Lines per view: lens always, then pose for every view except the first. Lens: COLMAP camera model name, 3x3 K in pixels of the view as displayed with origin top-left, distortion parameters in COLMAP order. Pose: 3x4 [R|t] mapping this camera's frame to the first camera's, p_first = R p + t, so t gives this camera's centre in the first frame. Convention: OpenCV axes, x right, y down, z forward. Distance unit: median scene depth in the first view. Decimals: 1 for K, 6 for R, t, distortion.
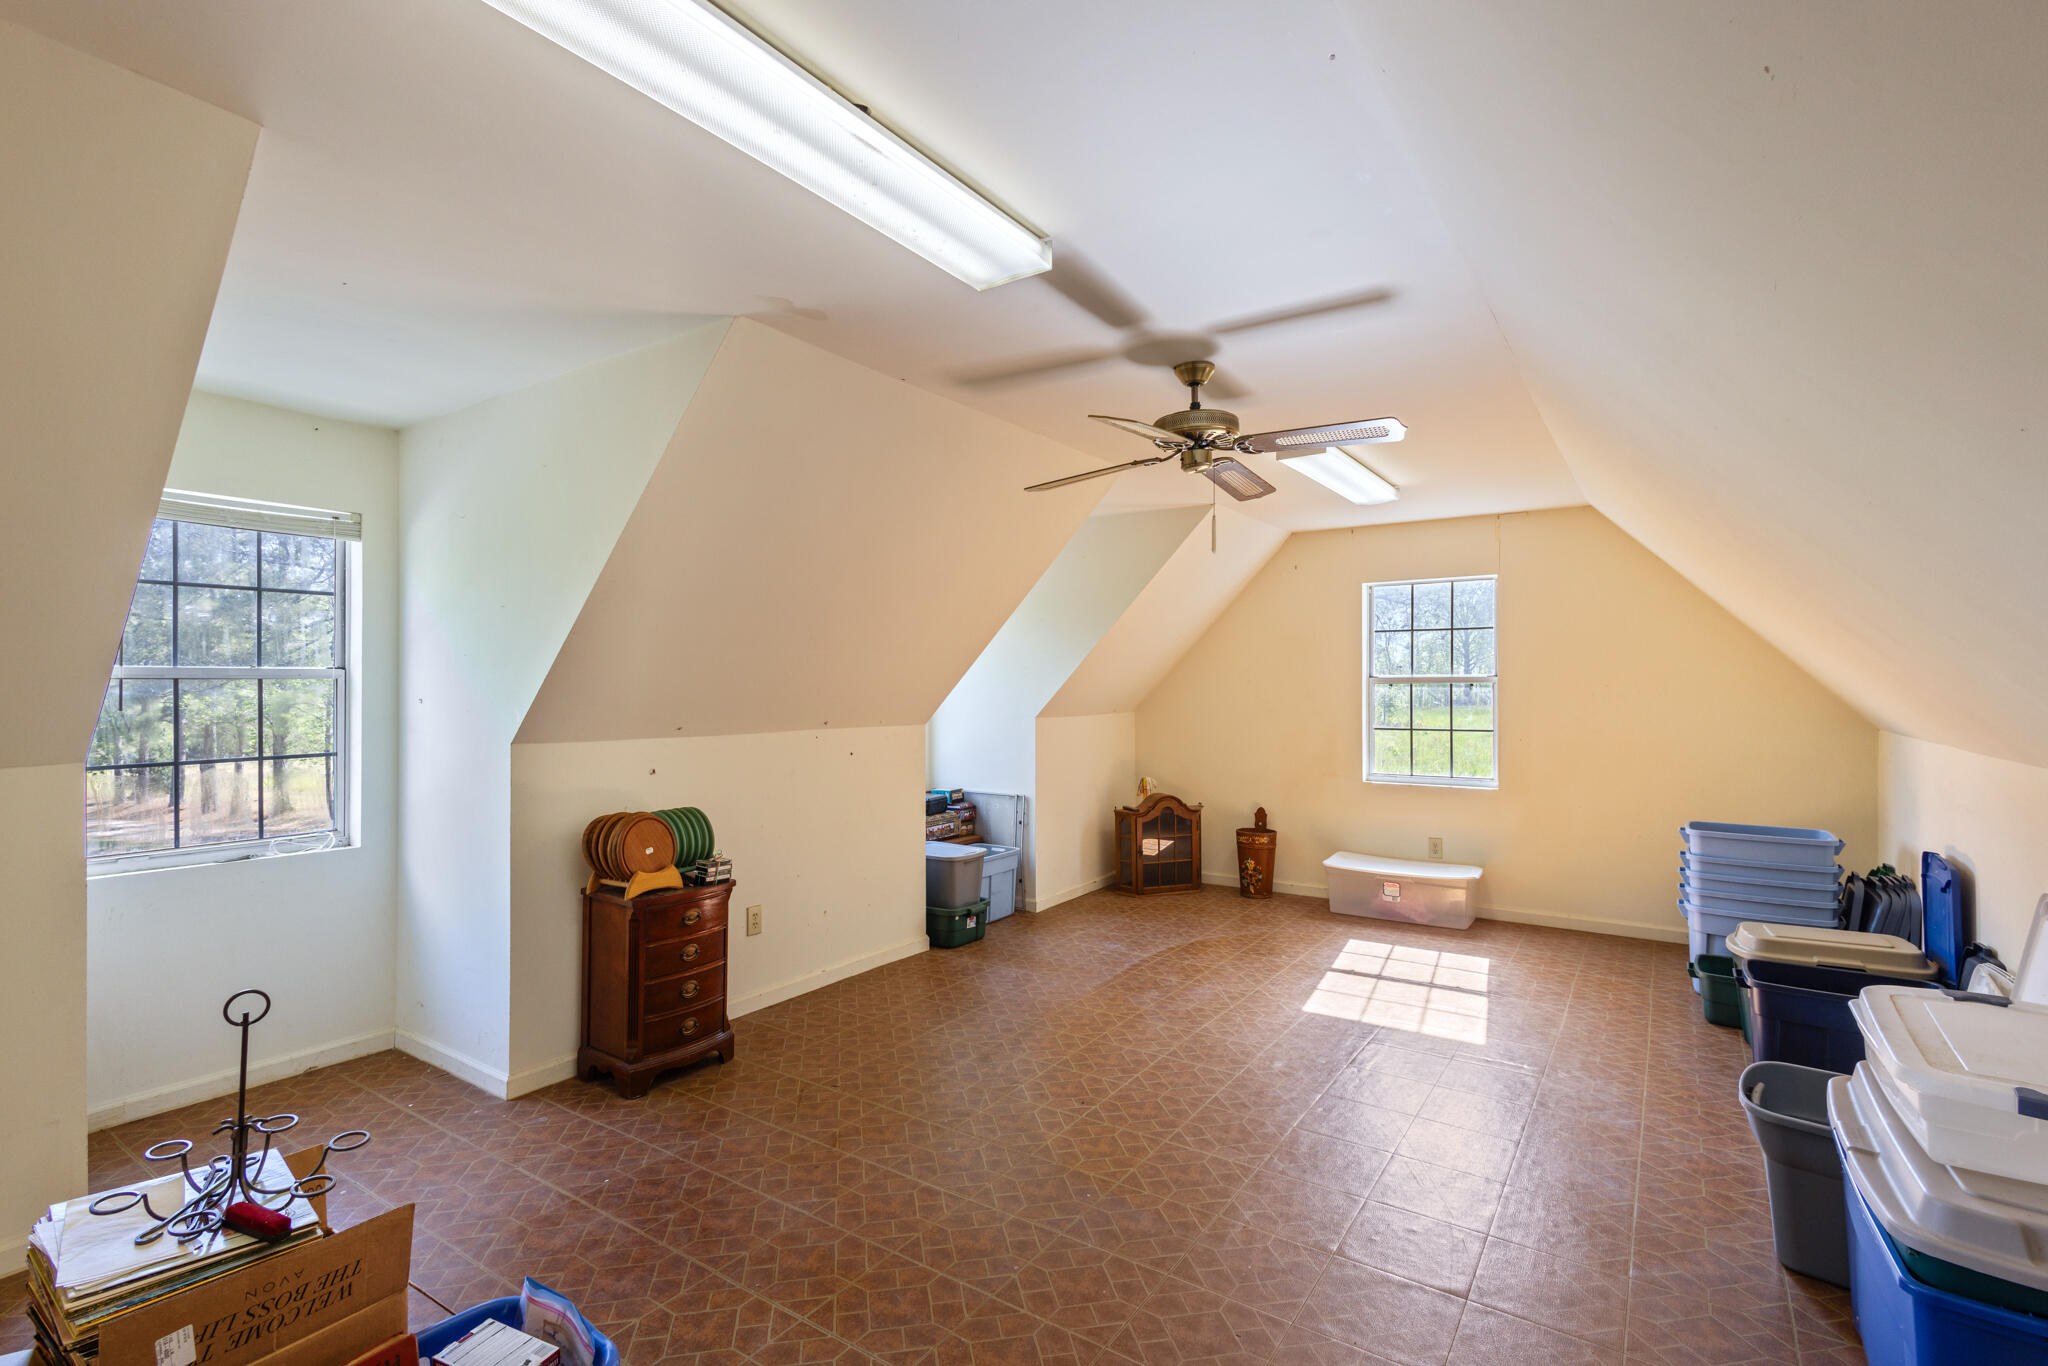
lens RADIAL K [[951.6, 0, 1016.1], [0, 951.6, 690.9], [0, 0, 1]] dist [0.000489, 0.000075]
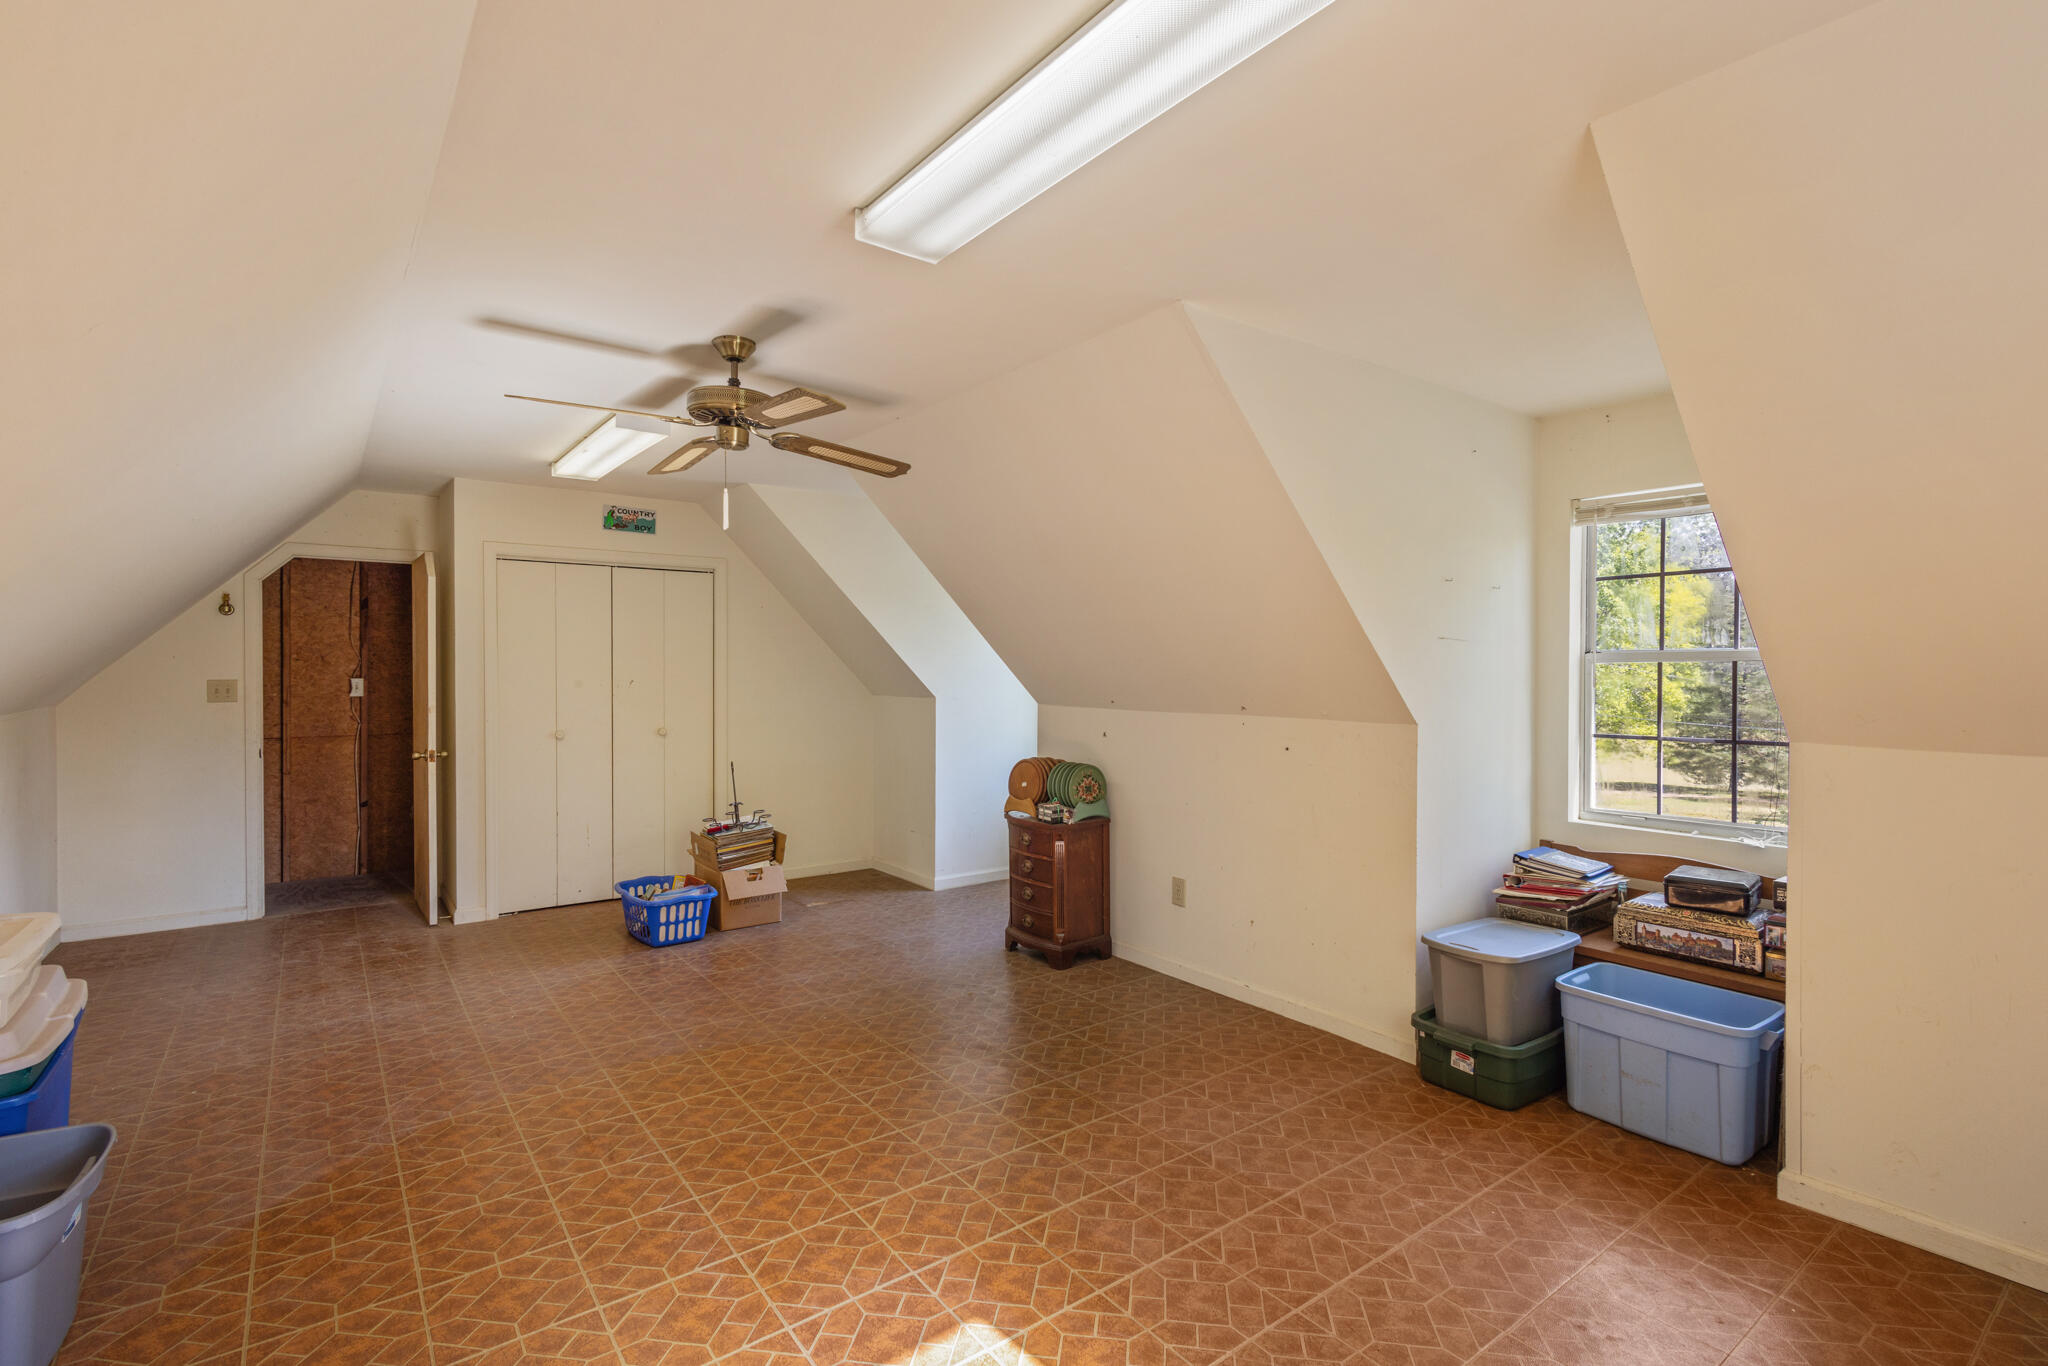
lens RADIAL K [[907.3, 0, 1024.0], [0, 907.3, 683.0], [0, 0, 1]] dist [0.000528, 0.000017]
pose [[-0.295328, 0.015034, -0.955278, 0.740013], [-0.008196, 0.999800, 0.018268, -0.004531], [0.955361, 0.013224, -0.295145, 1.157607]]
